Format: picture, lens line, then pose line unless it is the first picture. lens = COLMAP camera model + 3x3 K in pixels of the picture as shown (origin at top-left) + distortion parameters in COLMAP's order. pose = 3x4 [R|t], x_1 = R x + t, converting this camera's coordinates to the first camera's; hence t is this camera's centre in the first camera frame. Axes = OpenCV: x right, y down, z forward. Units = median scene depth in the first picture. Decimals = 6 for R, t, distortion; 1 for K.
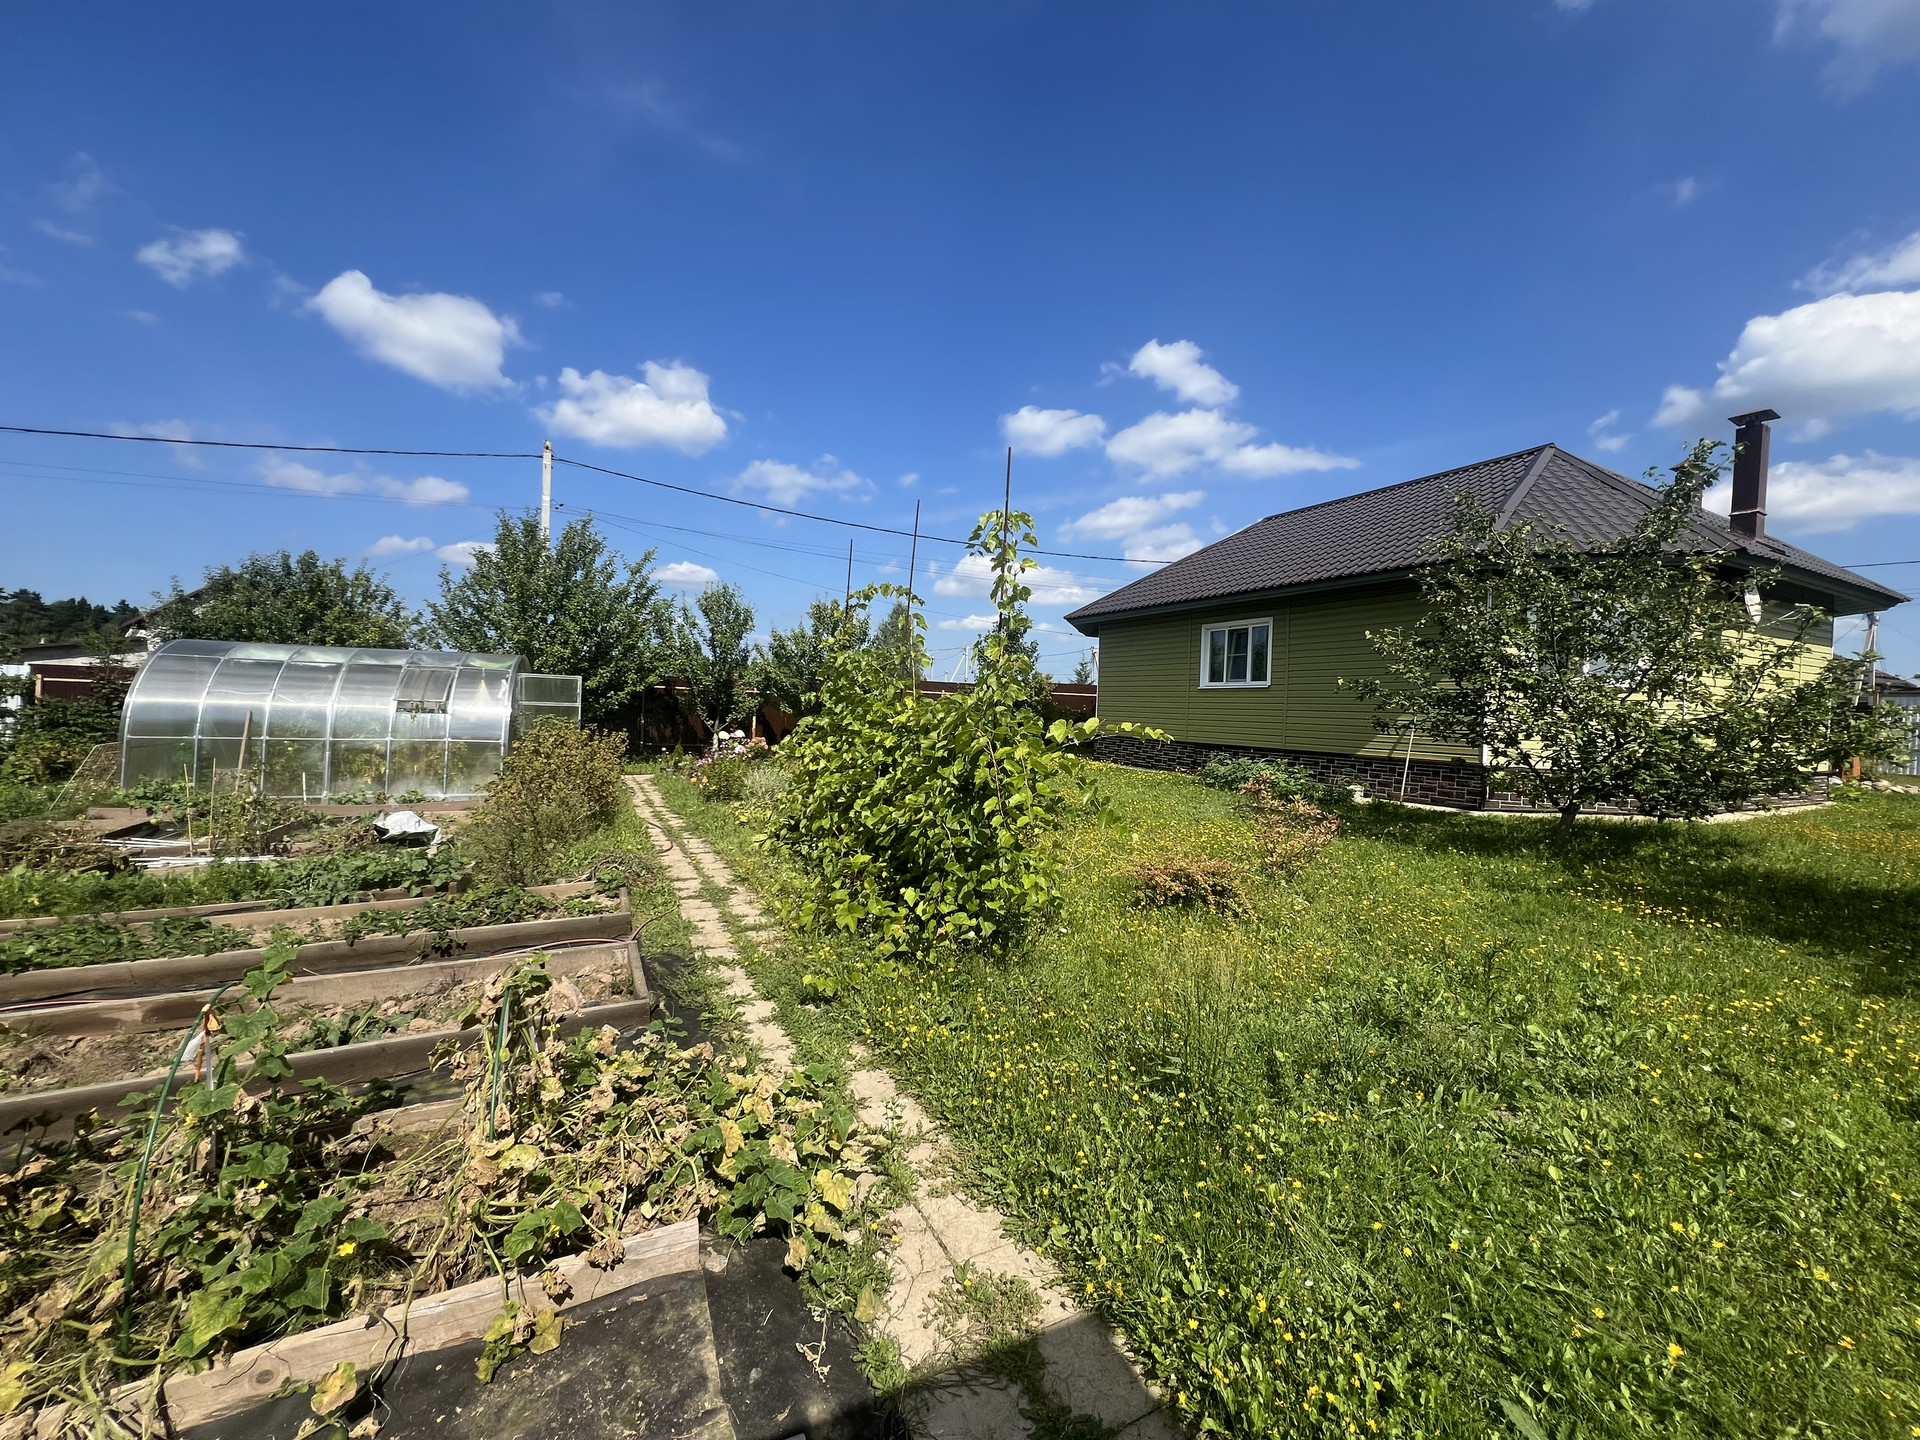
lens RADIAL K [[775.2, 0, 960.0], [0, 775.2, 720.0], [0, 0, 1]] dist [0.000735, 0.000333]
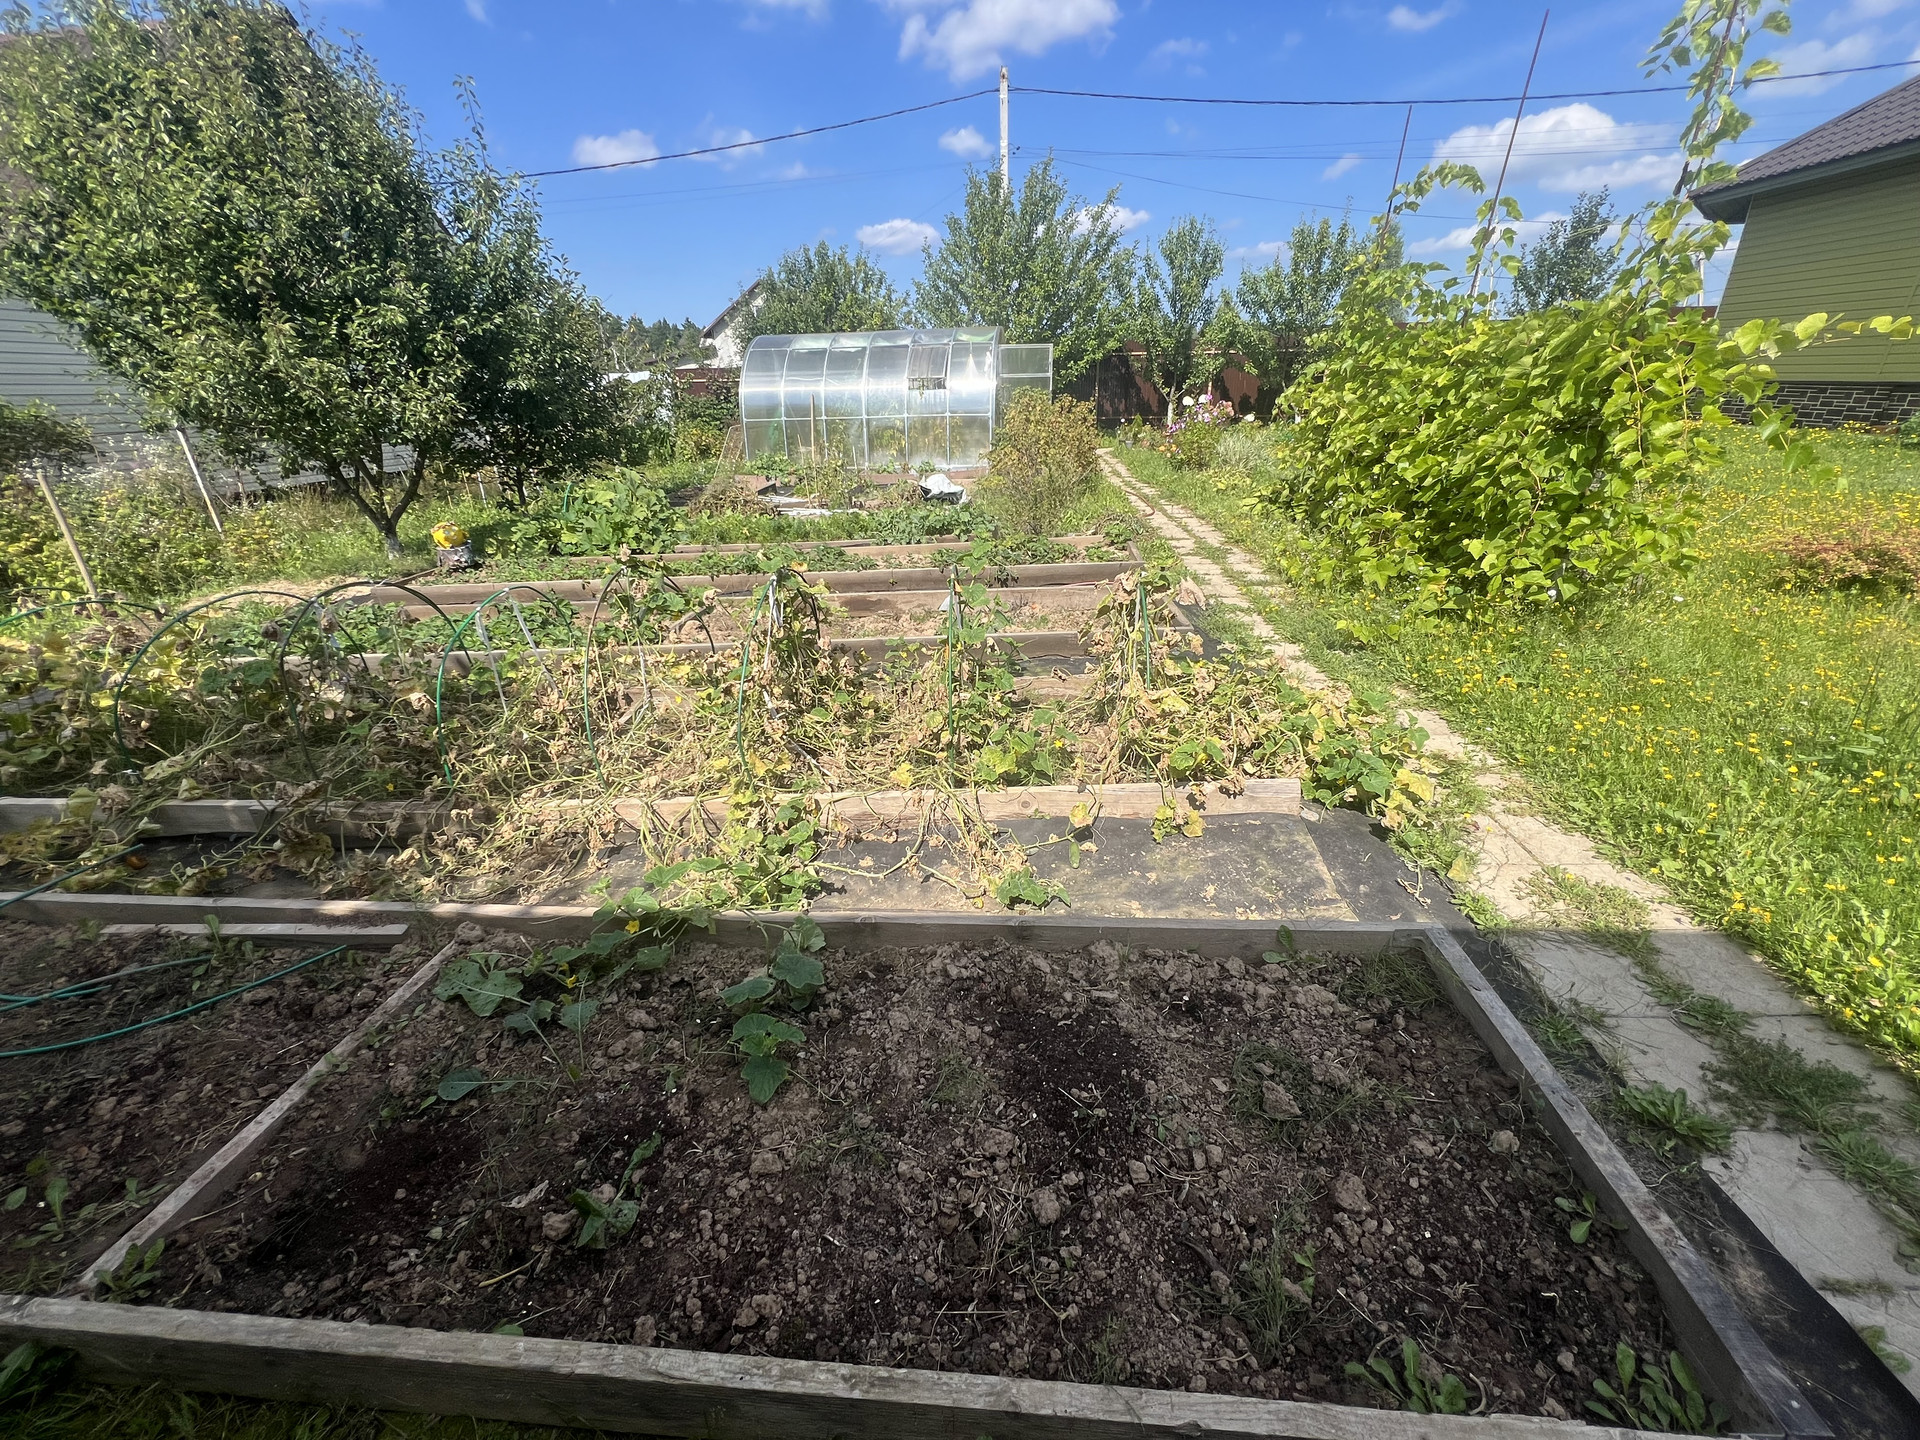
lens RADIAL K [[773.0, 0, 967.0], [0, 773.0, 718.6], [0, 0, 1]] dist [-0.001061, 0.000009]
pose [[0.865930, 0.150070, -0.477121, -0.078636], [0.047146, 0.925189, 0.376567, 0.027256], [0.497938, -0.348575, 0.794074, -0.062595]]
